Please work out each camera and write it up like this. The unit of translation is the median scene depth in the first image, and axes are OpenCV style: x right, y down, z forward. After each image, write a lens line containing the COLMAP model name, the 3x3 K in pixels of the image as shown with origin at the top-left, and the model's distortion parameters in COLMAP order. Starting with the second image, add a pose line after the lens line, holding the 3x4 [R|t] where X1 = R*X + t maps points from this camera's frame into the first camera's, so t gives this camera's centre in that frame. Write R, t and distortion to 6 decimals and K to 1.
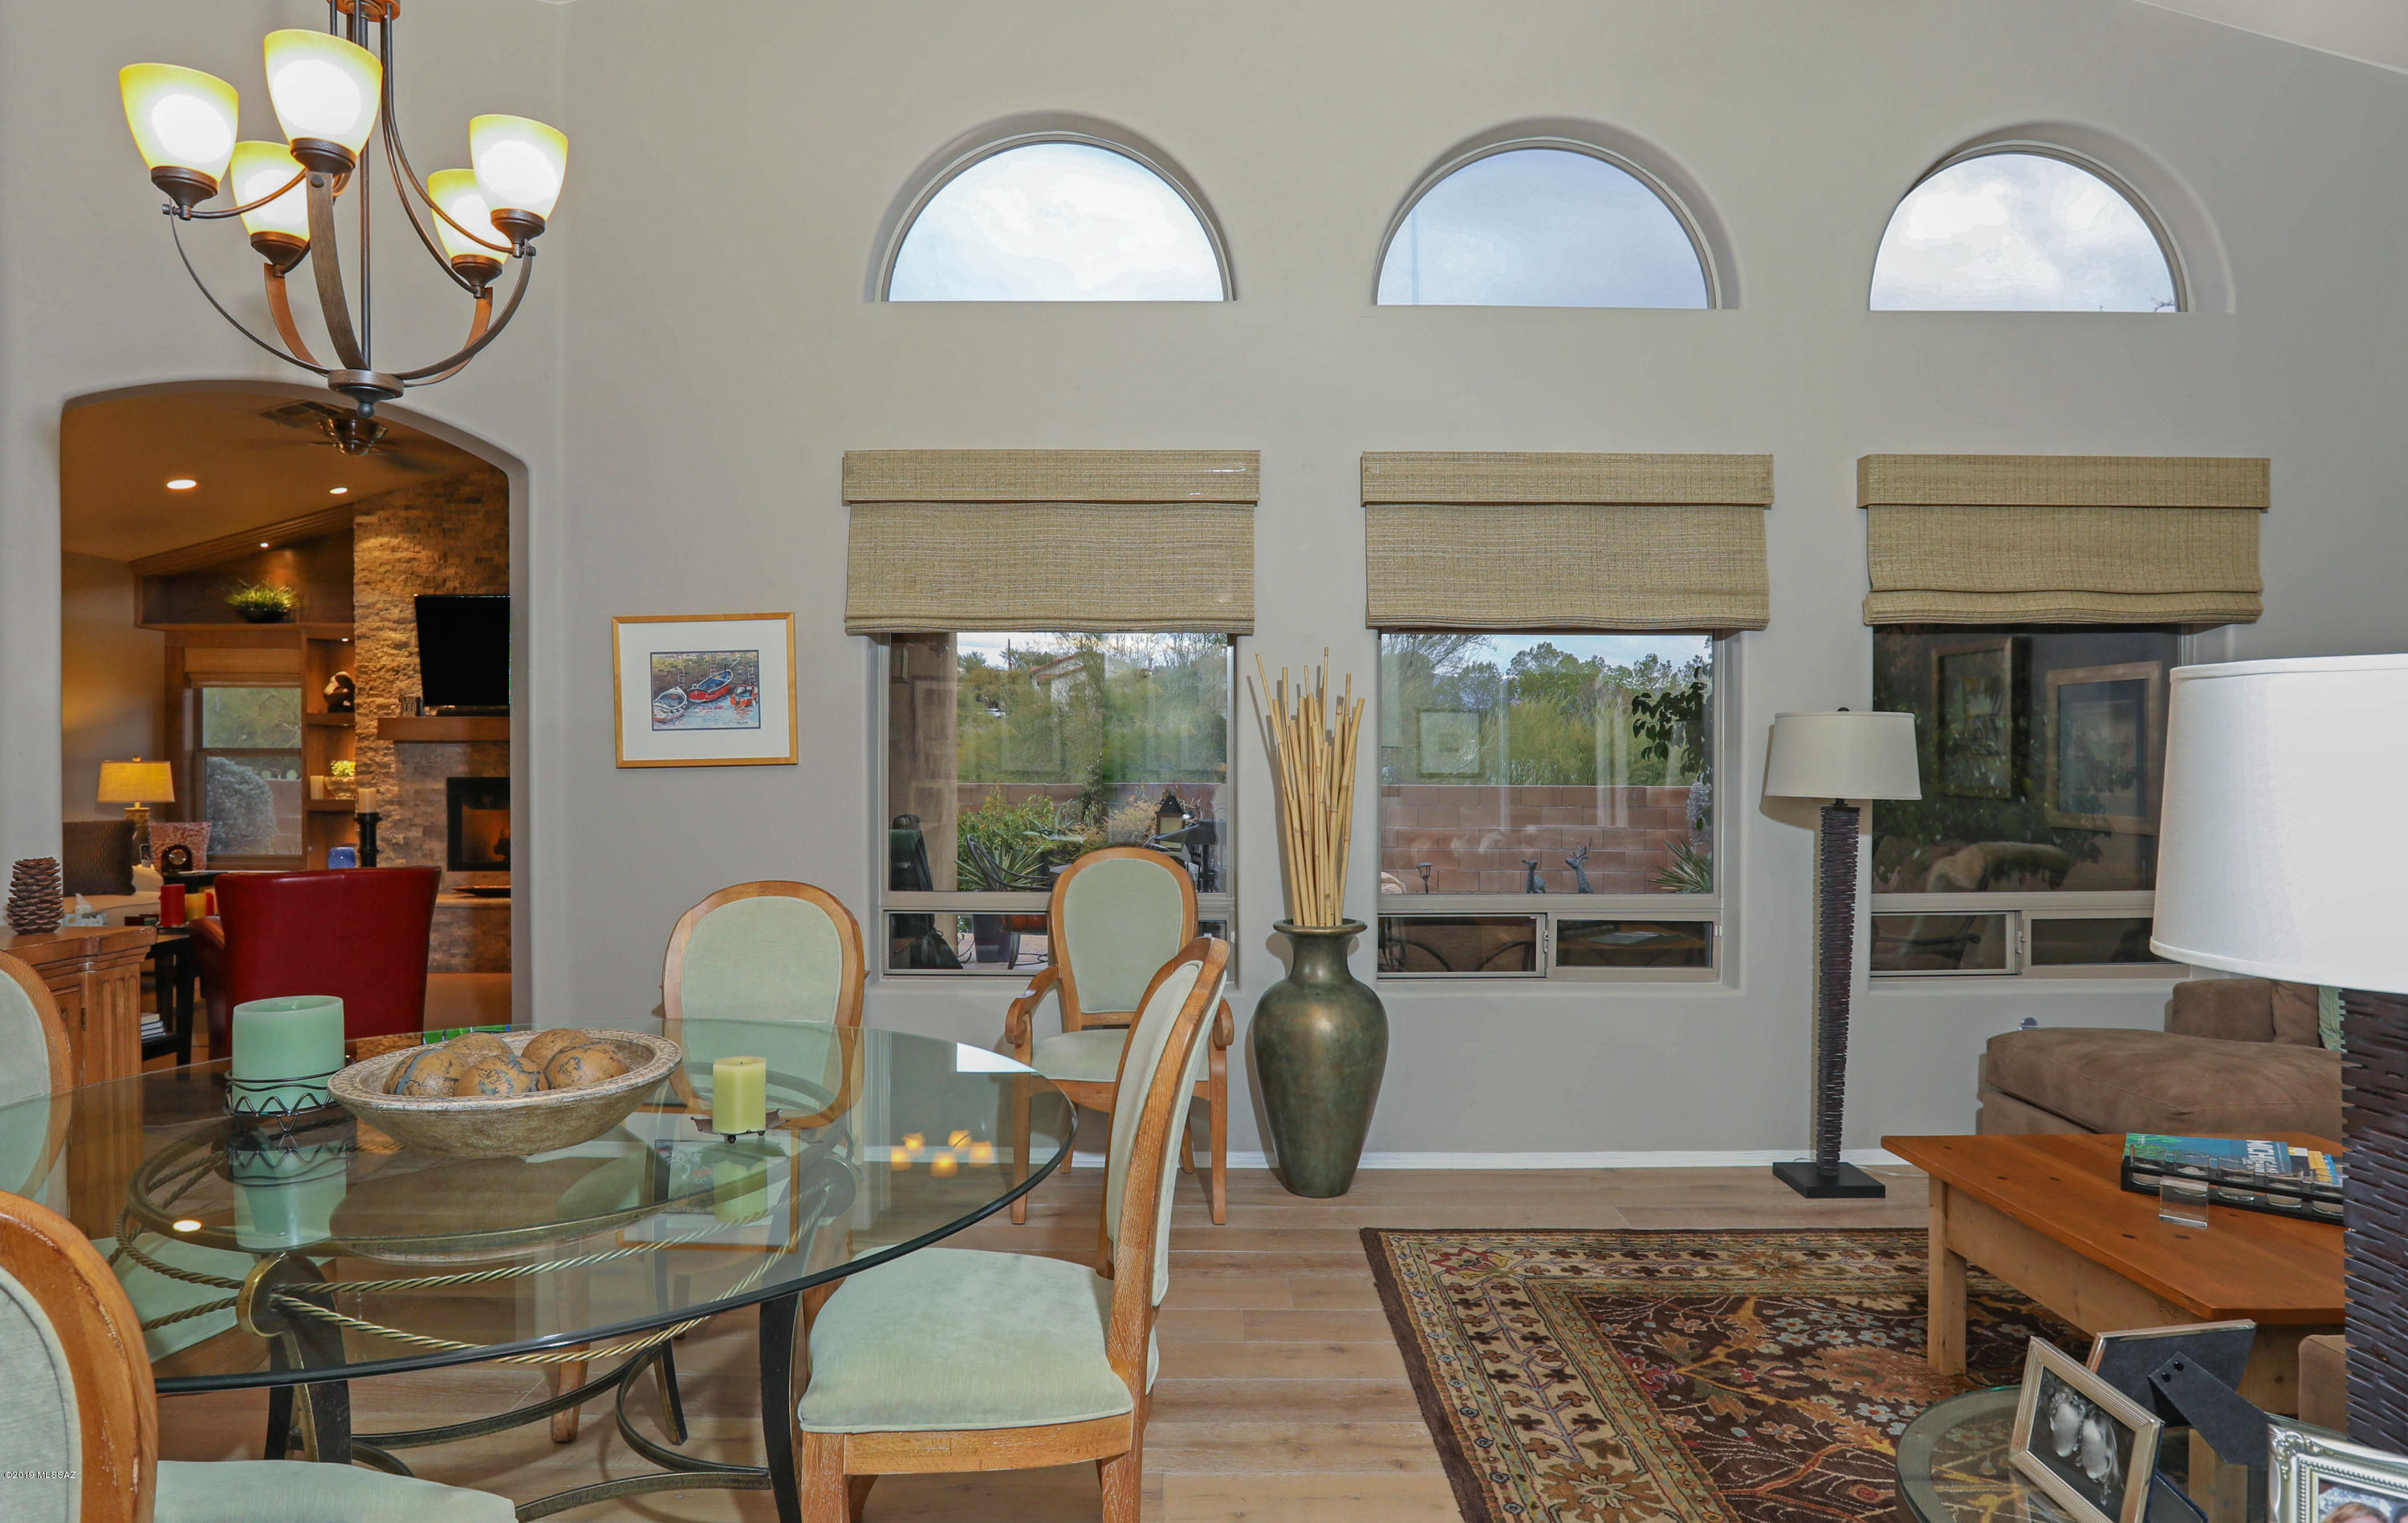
lens RADIAL K [[1369.3, 0, 1162.3], [0, 1369.3, 764.5], [0, 0, 1]] dist [-0.034245, 0.017019]
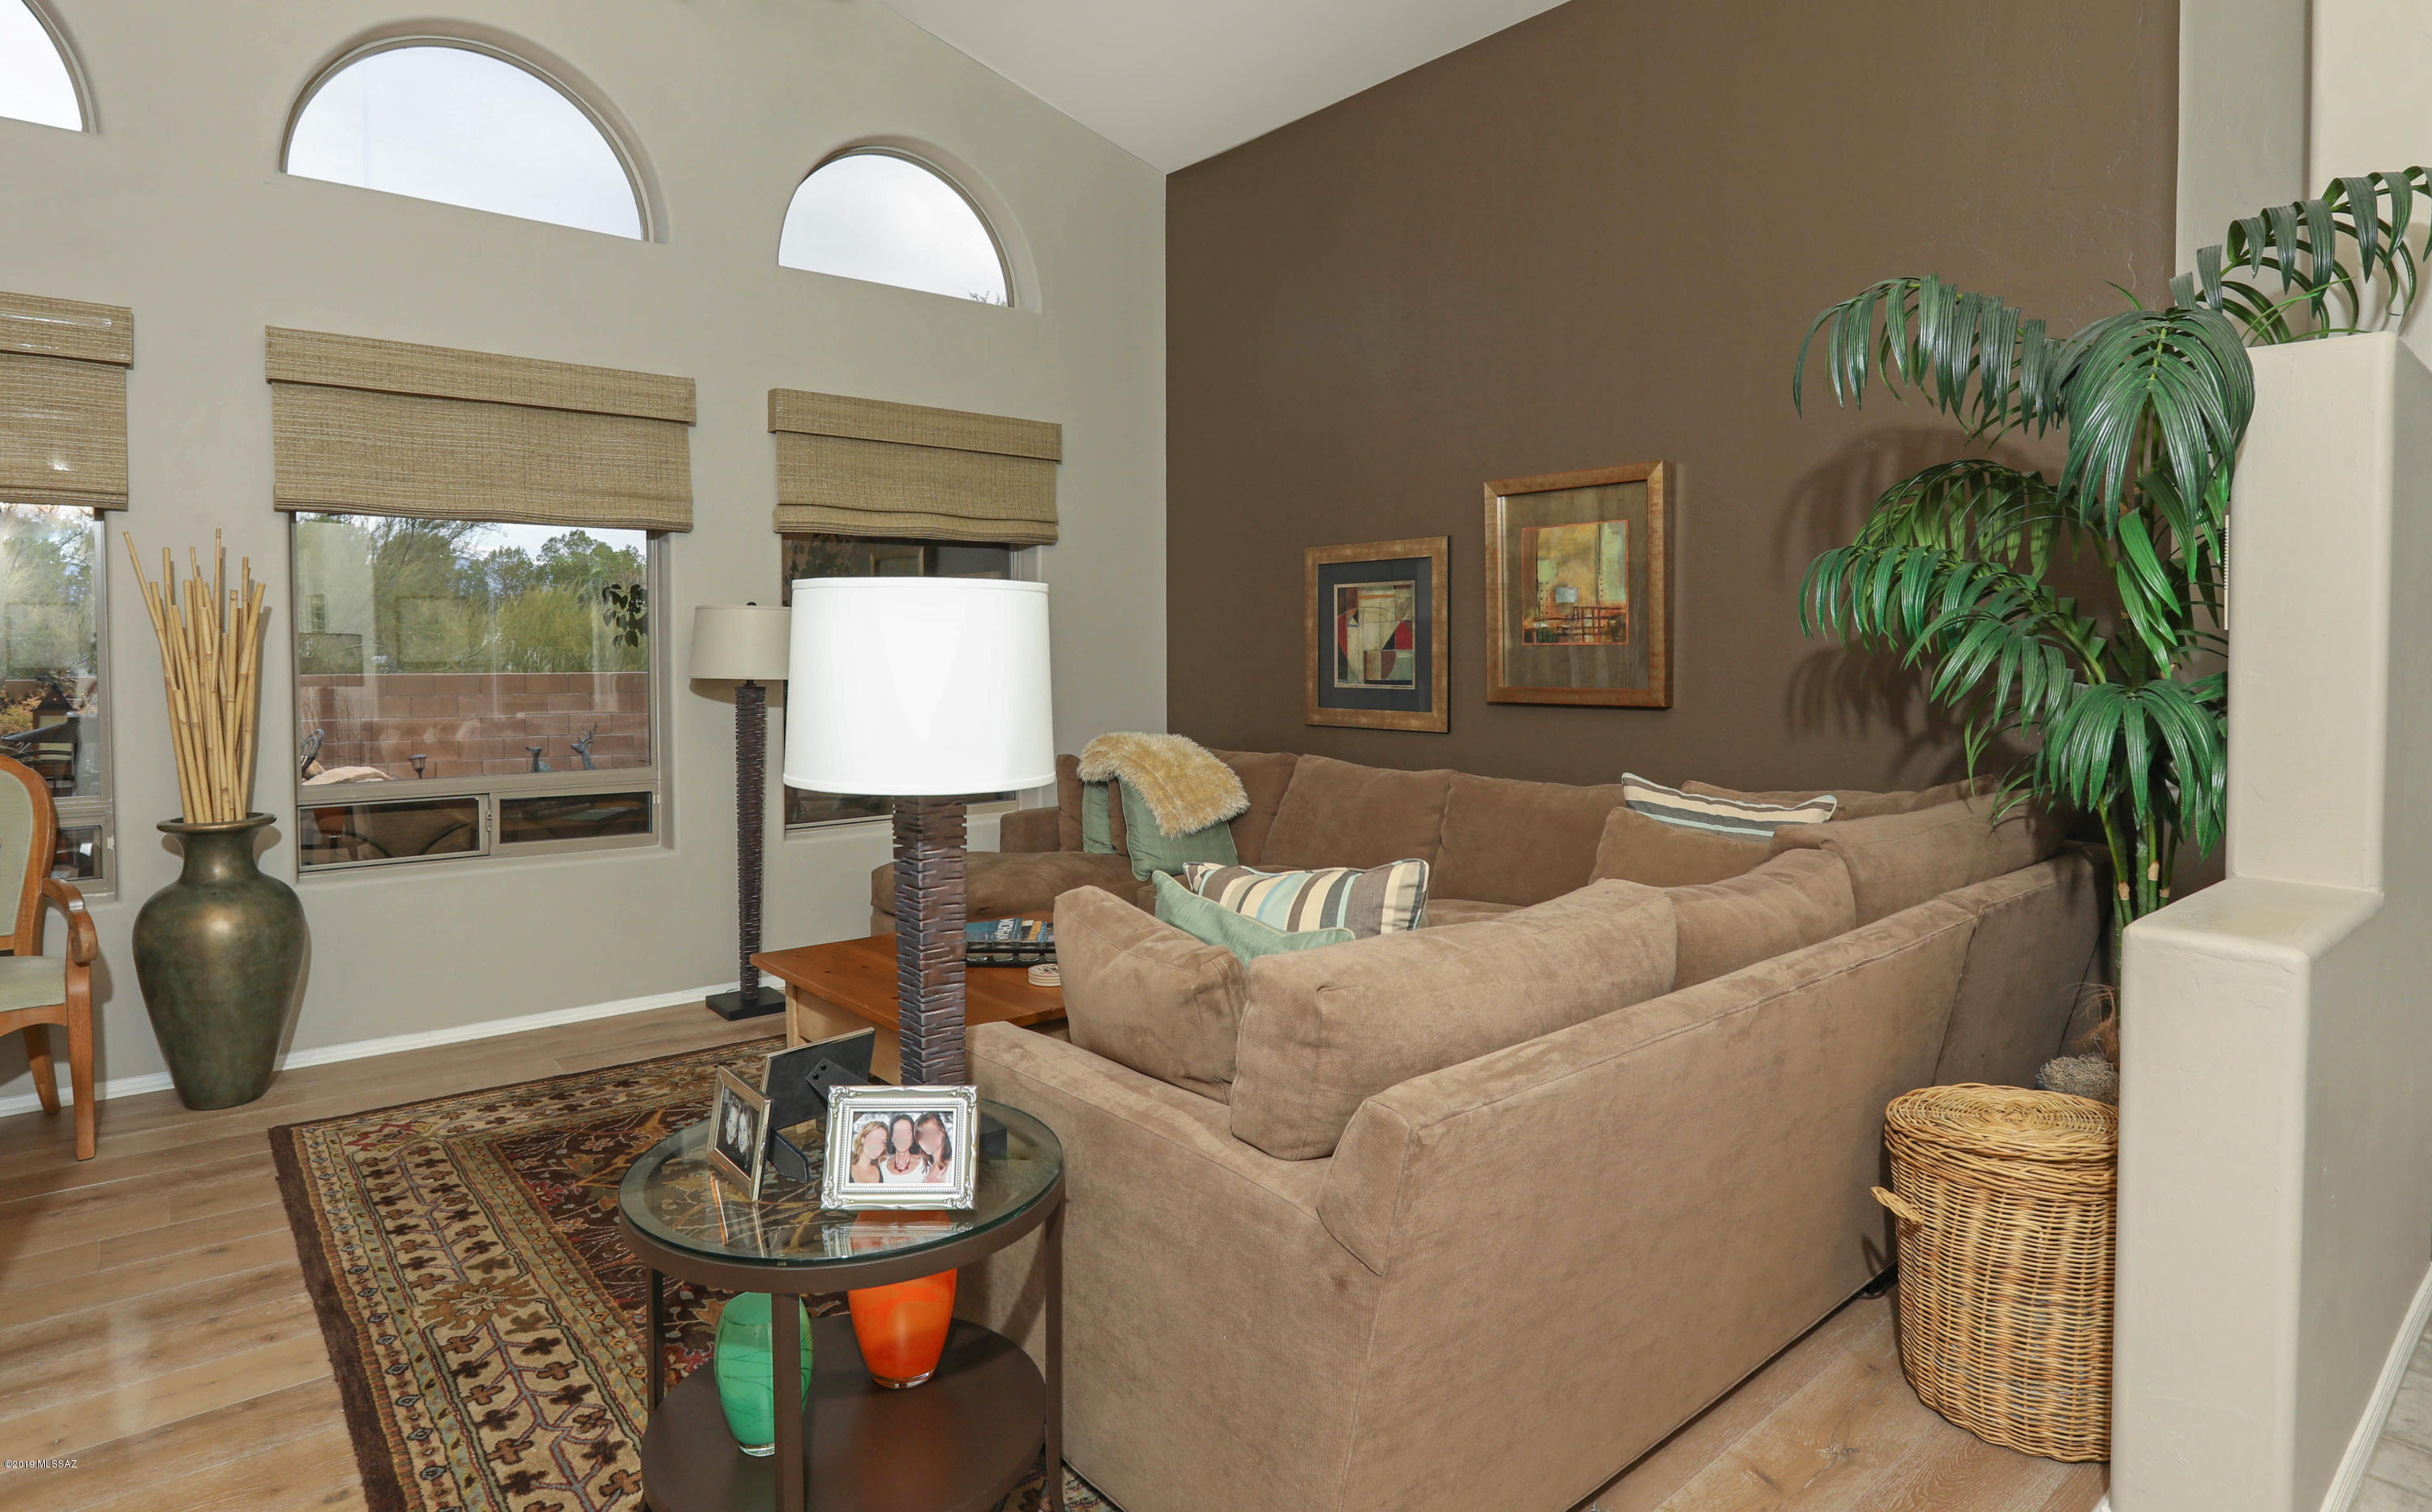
lens RADIAL K [[1383.2, 0, 1294.9], [0, 1383.2, 682.2], [0, 0, 1]] dist [-0.034245, 0.017019]
pose [[0.777603, -0.016874, 0.628529, 0.110333], [0.003557, 0.999742, 0.022440, 0.002482], [-0.628745, -0.015214, 0.777462, -0.216006]]
